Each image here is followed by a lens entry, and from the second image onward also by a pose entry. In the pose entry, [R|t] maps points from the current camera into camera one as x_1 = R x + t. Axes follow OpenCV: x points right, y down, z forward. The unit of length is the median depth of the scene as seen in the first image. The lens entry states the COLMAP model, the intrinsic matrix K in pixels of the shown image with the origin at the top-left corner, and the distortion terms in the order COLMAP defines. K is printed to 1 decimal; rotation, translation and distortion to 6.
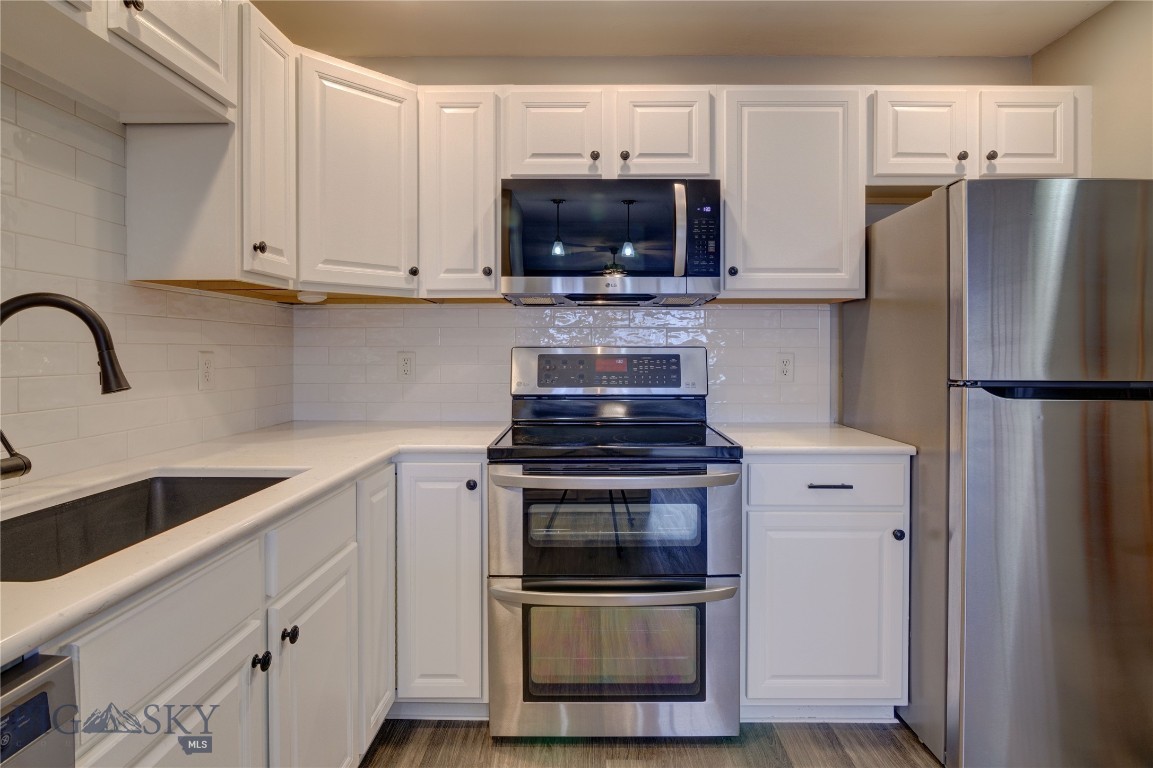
lens RADIAL K [[620.2, 0, 584.3], [0, 620.2, 358.0], [0, 0, 1]] dist [-0.015447, -0.000025]
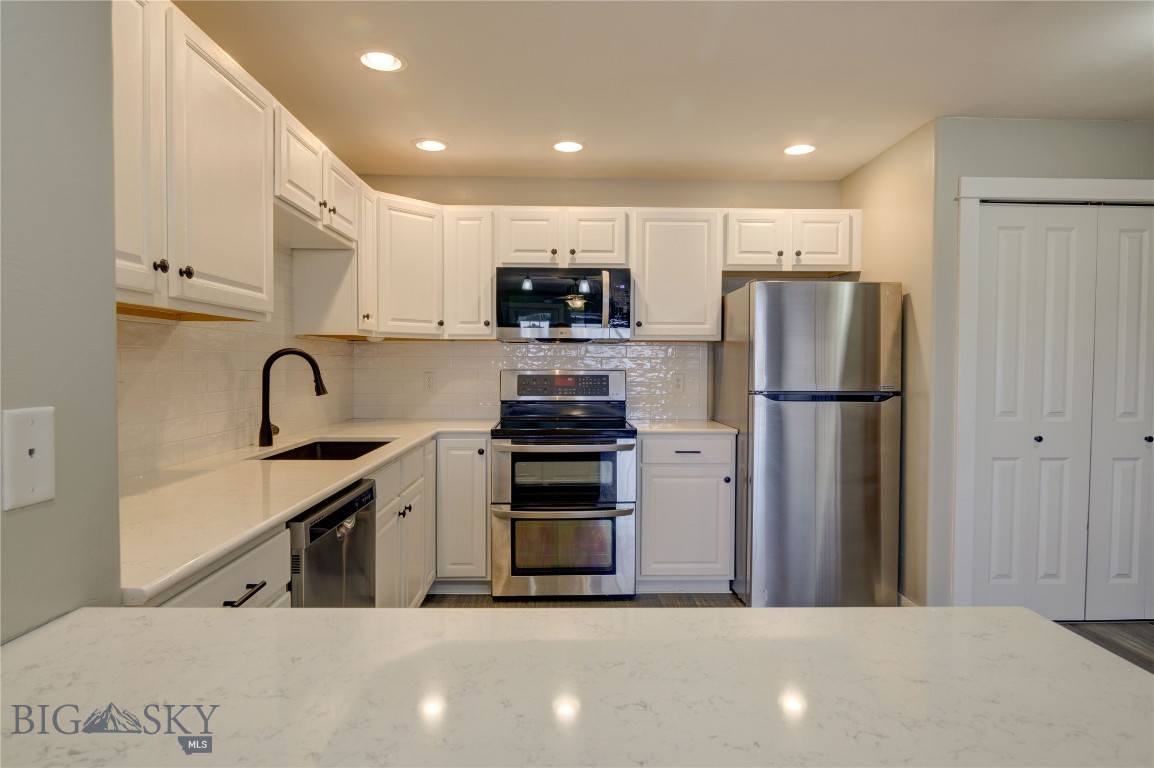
lens RADIAL K [[667.3, 0, 577.0], [0, 667.3, 384.0], [0, 0, 1]] dist [0.002526, 0.000319]
pose [[0.999229, 0.001668, 0.039213, 0.009428], [-0.002374, 0.999836, 0.017957, -0.014305], [-0.039177, -0.018036, 0.999070, -0.741613]]
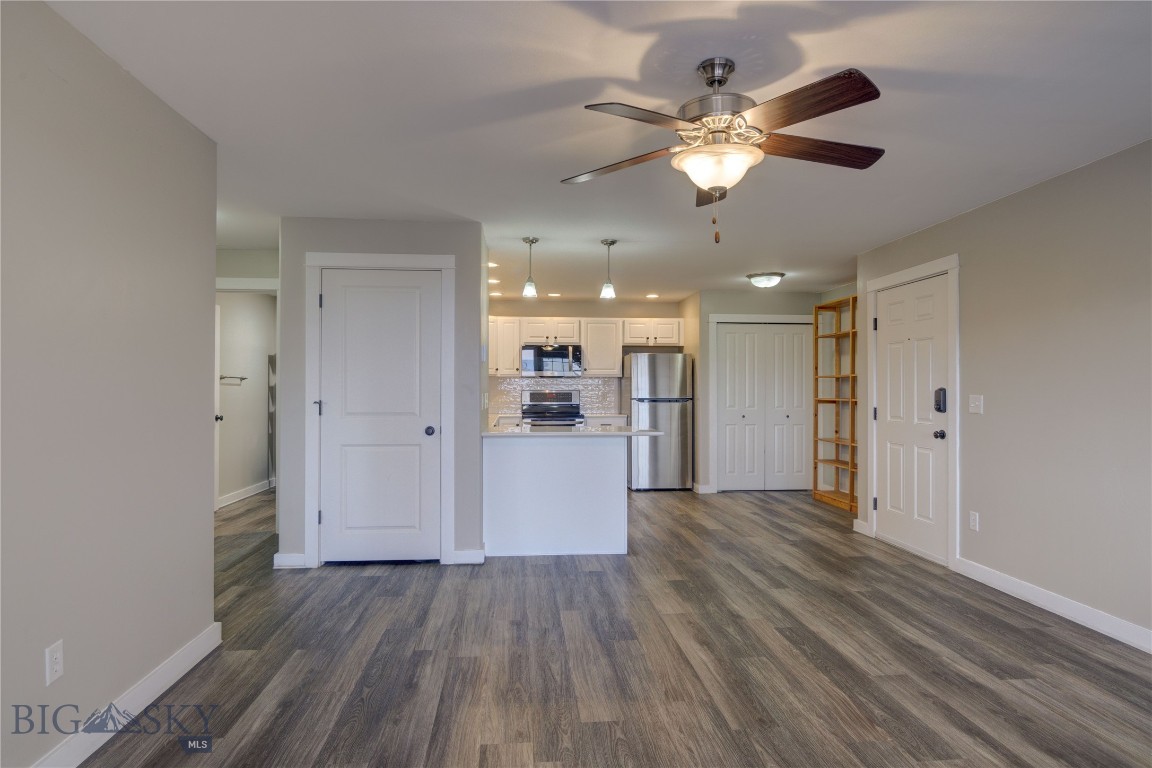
lens RADIAL K [[666.1, 0, 576.0], [0, 666.1, 384.0], [0, 0, 1]] dist [0.002526, 0.000319]
pose [[0.994830, 0.000078, 0.101556, -0.210906], [0.001904, 0.999810, -0.019417, 0.020234], [-0.101538, 0.019510, 0.994640, -2.878683]]
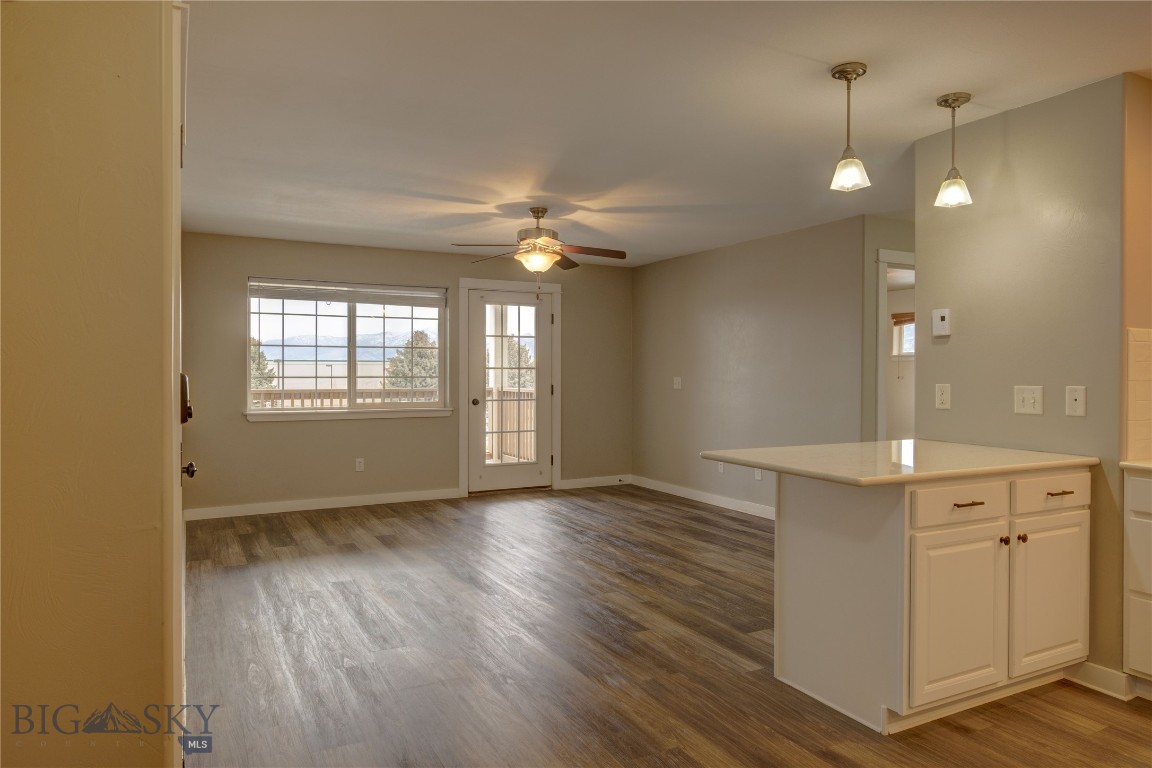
lens RADIAL K [[732.8, 0, 573.2], [0, 732.8, 373.4], [0, 0, 1]] dist [-0.000906, -0.000070]
pose [[-0.885145, -0.004038, -0.465299, 1.176471], [-0.011012, 0.999864, 0.012271, -0.026759], [0.465186, 0.015986, -0.885069, 0.432348]]
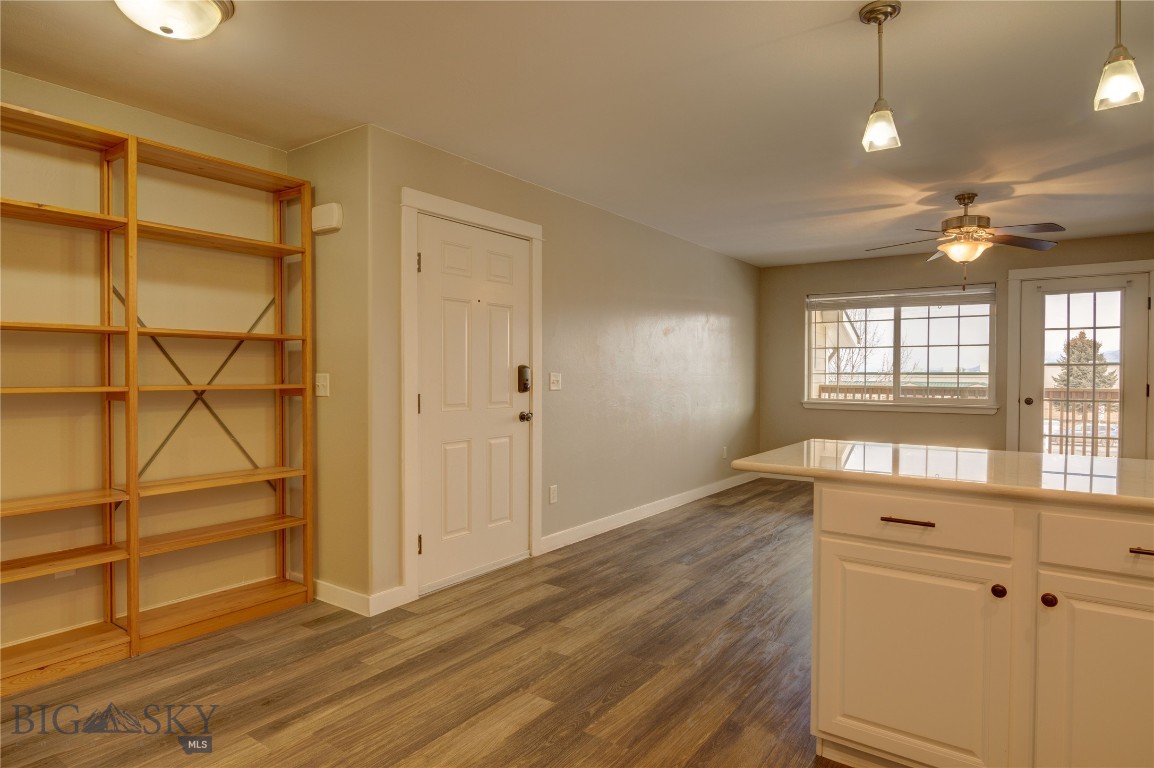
lens RADIAL K [[645.8, 0, 592.5], [0, 645.8, 386.3], [0, 0, 1]] dist [-0.003742, -0.001028]
pose [[-0.822255, -0.017441, 0.568852, -0.055361], [0.001856, 0.999443, 0.033325, -0.007441], [-0.569116, 0.028457, -0.821765, 0.578866]]
